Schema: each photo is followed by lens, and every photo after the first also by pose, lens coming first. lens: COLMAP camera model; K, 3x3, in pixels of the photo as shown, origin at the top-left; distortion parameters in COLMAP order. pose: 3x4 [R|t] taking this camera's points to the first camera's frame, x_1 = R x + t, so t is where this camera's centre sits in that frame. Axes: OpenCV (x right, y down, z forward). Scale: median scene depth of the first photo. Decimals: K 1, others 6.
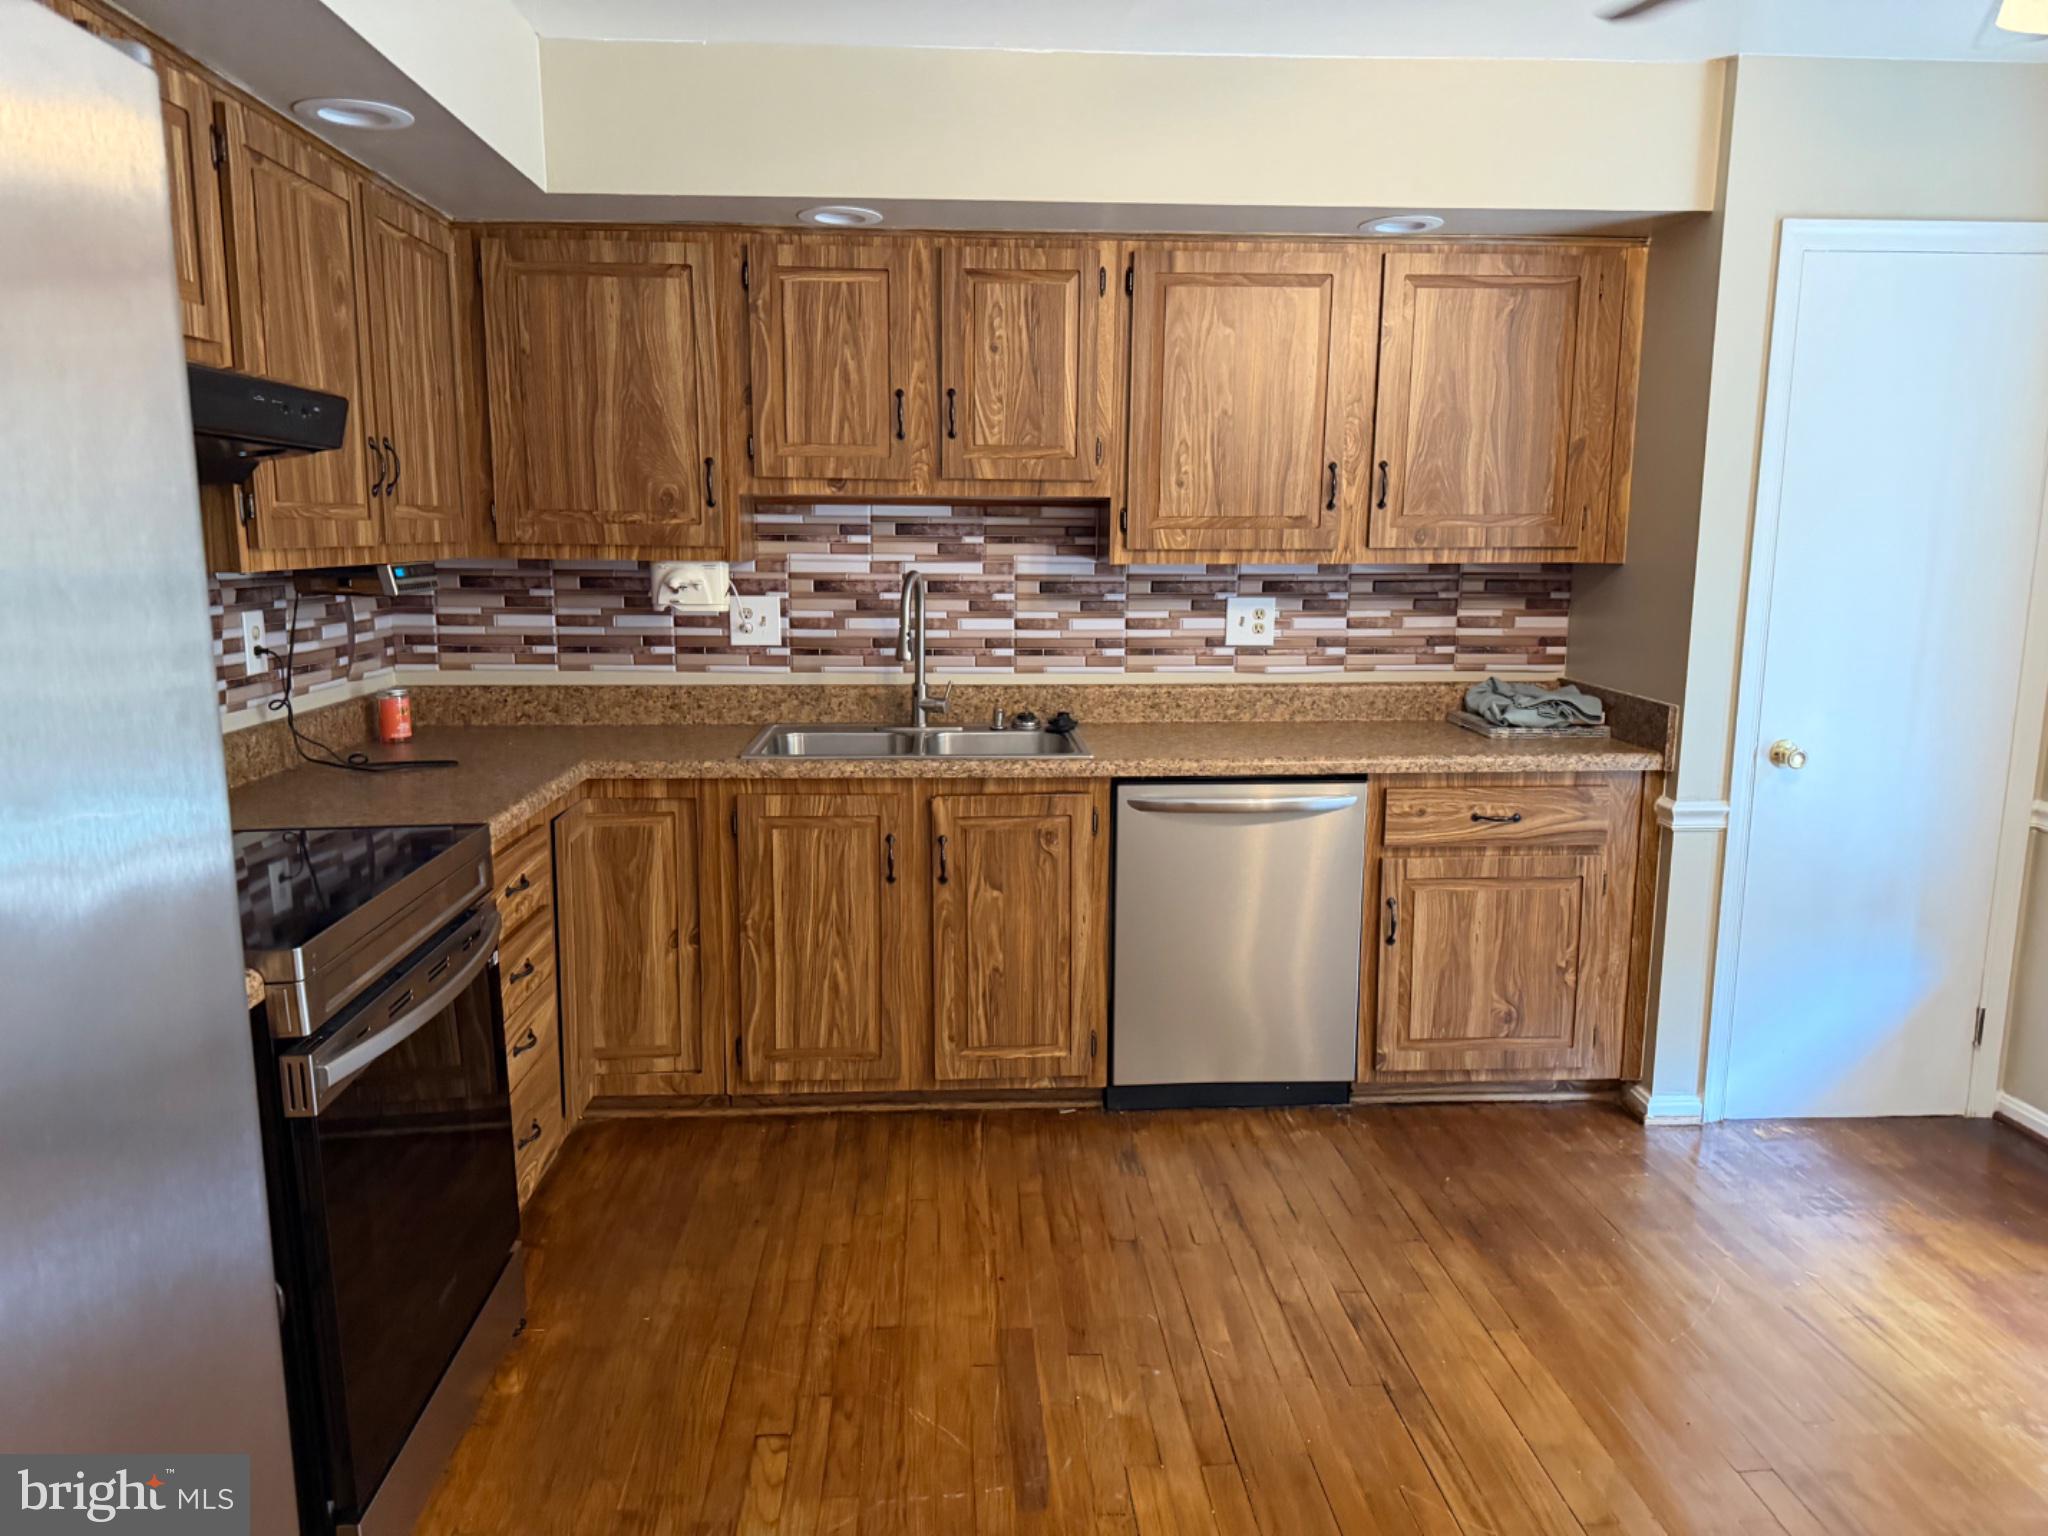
lens RADIAL K [[1432.6, 0, 1023.7], [0, 1432.6, 784.4], [0, 0, 1]] dist [0.068556, -0.083706]
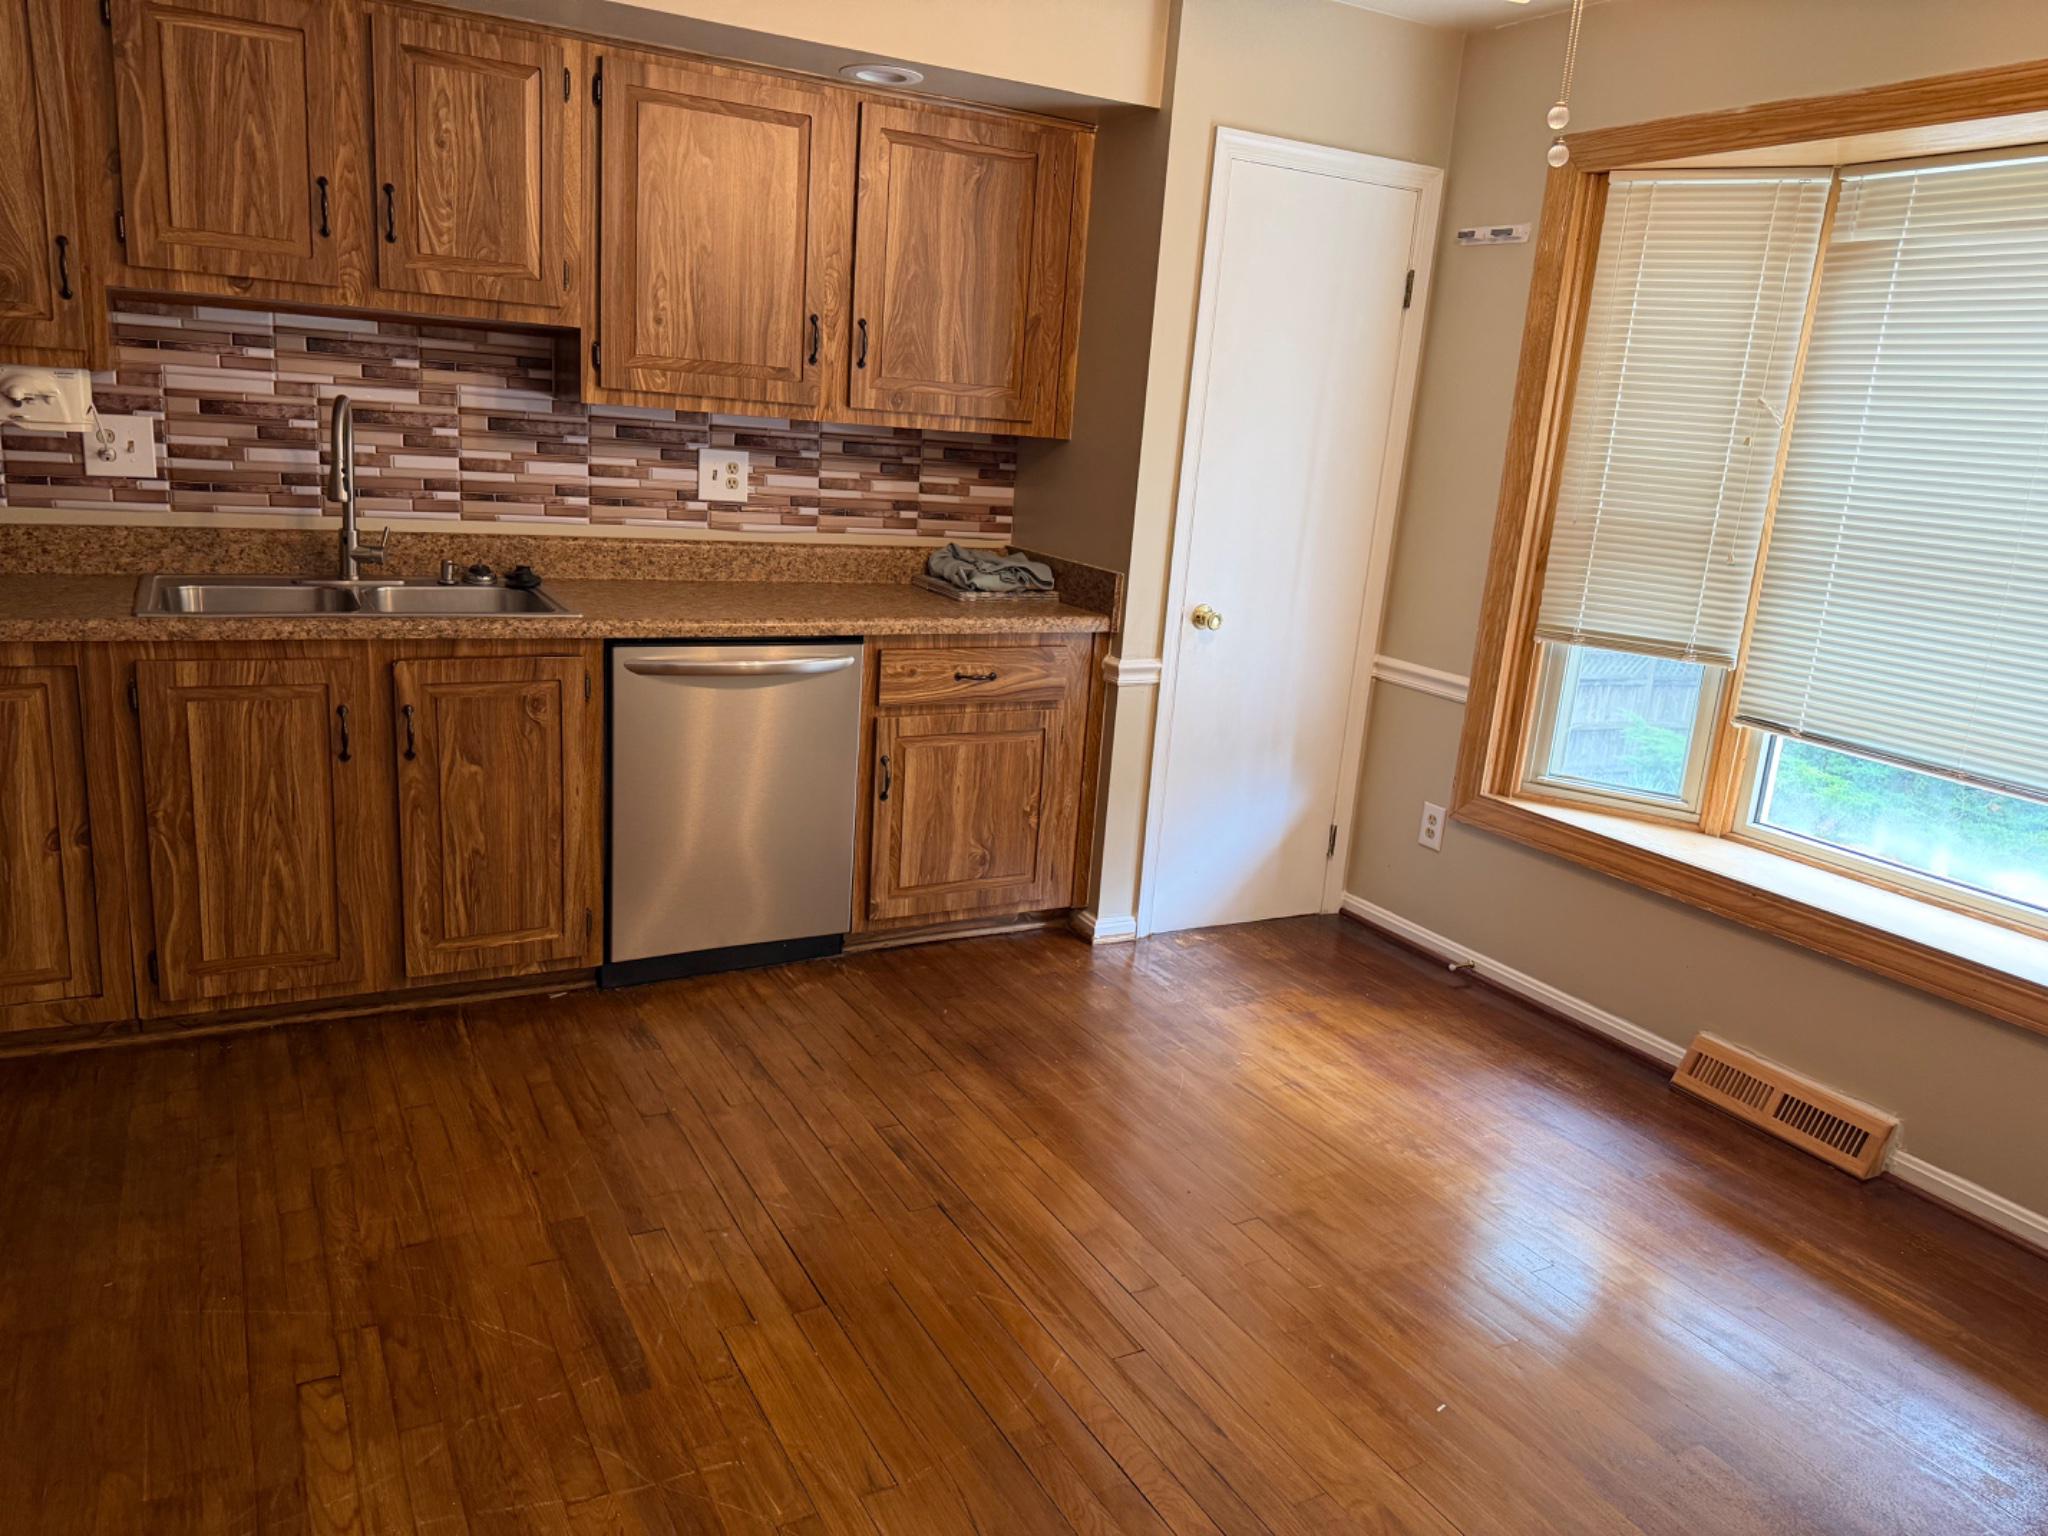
lens RADIAL K [[1432.6, 0, 1022.1], [0, 1432.6, 785.4], [0, 0, 1]] dist [0.068556, -0.083706]
pose [[0.902234, -0.048031, 0.428564, -0.098565], [0.005522, 0.994983, 0.099888, -0.002106], [-0.431212, -0.087756, 0.897973, 0.027206]]
